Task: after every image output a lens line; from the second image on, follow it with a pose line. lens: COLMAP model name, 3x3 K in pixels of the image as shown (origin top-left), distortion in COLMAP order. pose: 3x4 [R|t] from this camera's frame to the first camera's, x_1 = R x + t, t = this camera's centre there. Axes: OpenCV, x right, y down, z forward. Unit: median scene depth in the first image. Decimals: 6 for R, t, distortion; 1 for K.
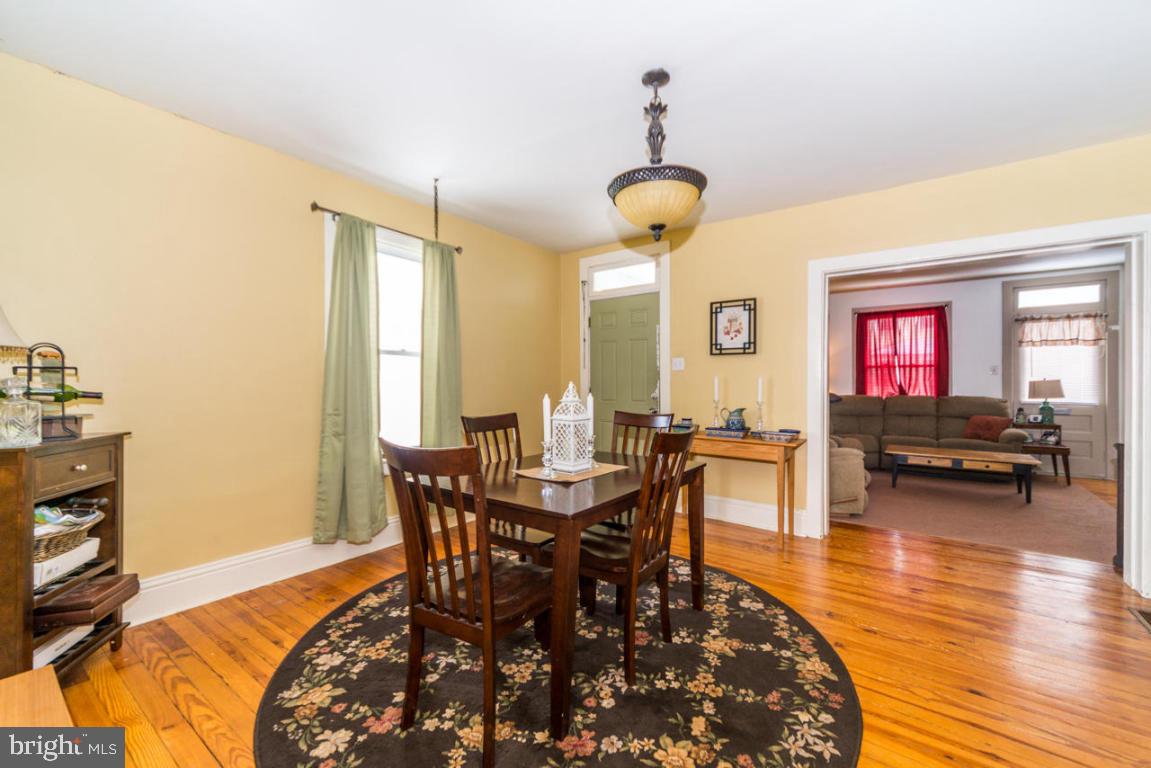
lens RADIAL K [[472.4, 0, 576.5], [0, 472.4, 379.9], [0, 0, 1]] dist [0.004493, 0.000422]
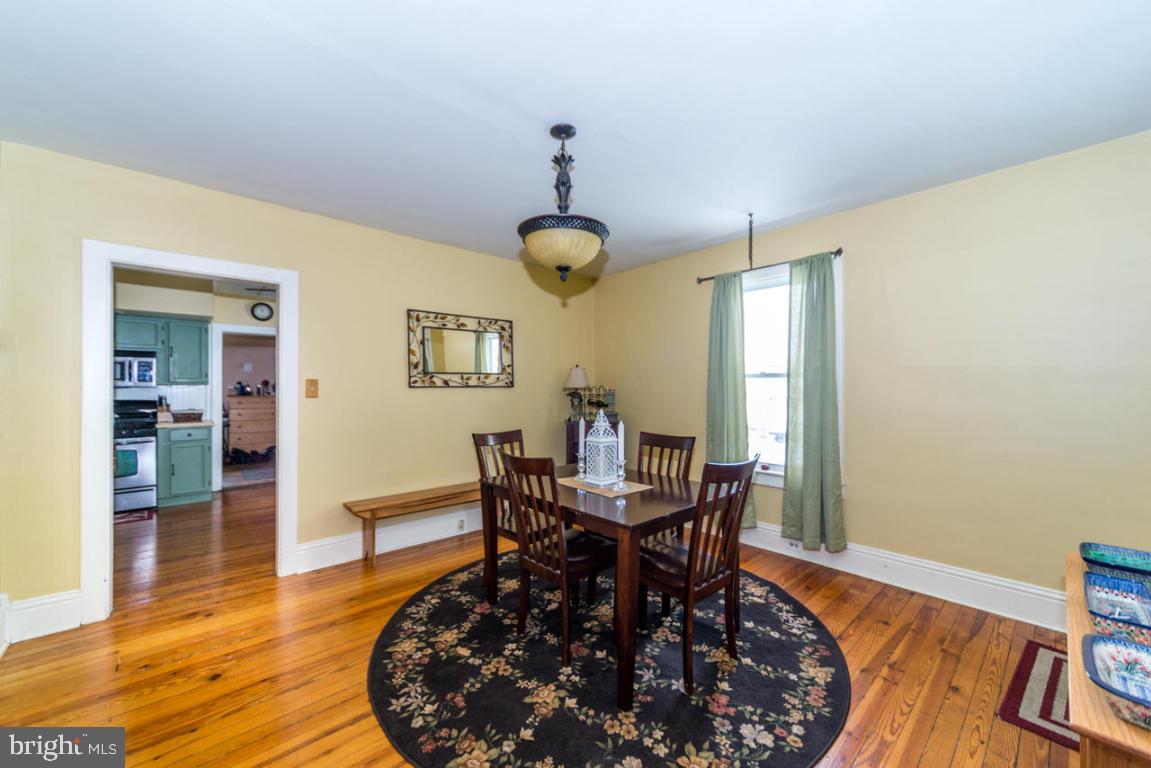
lens RADIAL K [[435.6, 0, 576.9], [0, 435.6, 378.7], [0, 0, 1]] dist [0.011690, 0.000160]
pose [[-0.214757, -0.013613, -0.976573, 1.409468], [0.014425, 0.999750, -0.017108, -0.075845], [0.976561, -0.017761, -0.214507, 1.536193]]
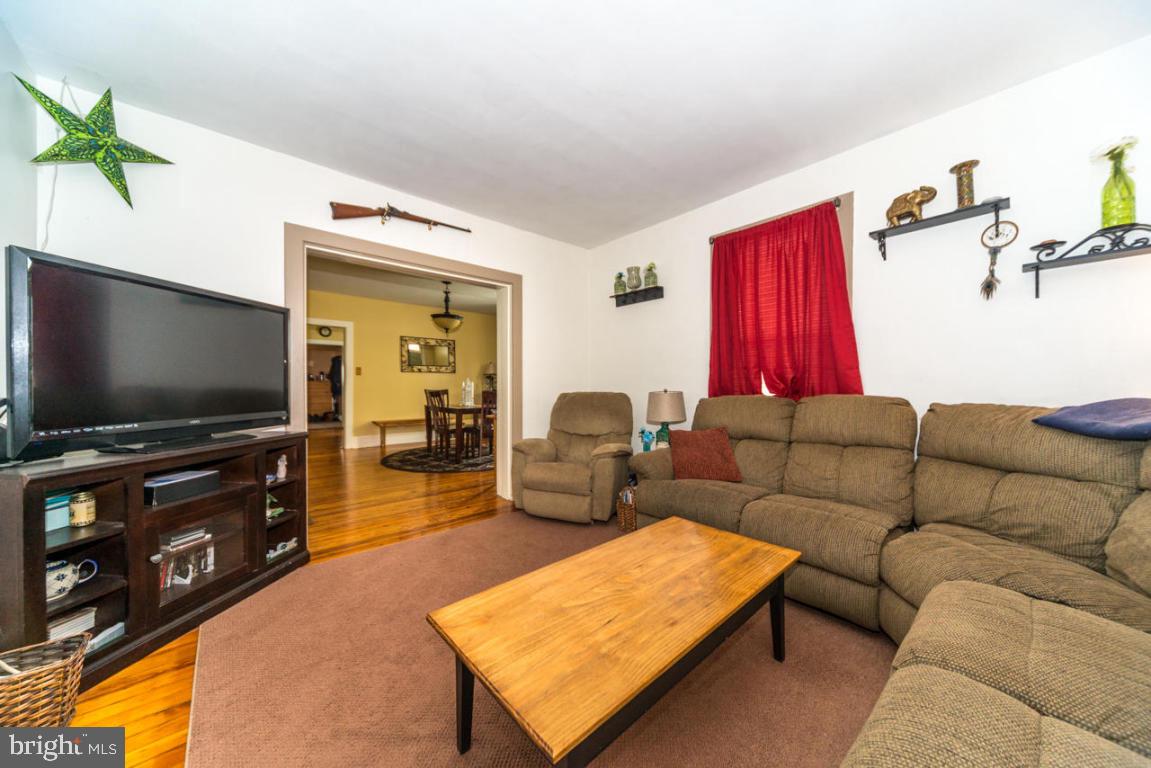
lens RADIAL K [[396.5, 0, 580.4], [0, 396.5, 381.0], [0, 0, 1]] dist [0.000226, -0.000002]
pose [[-0.200824, 0.002286, -0.979625, 2.370070], [0.002234, 0.999996, 0.001875, -0.029521], [0.979625, -0.001812, -0.200828, 2.291805]]
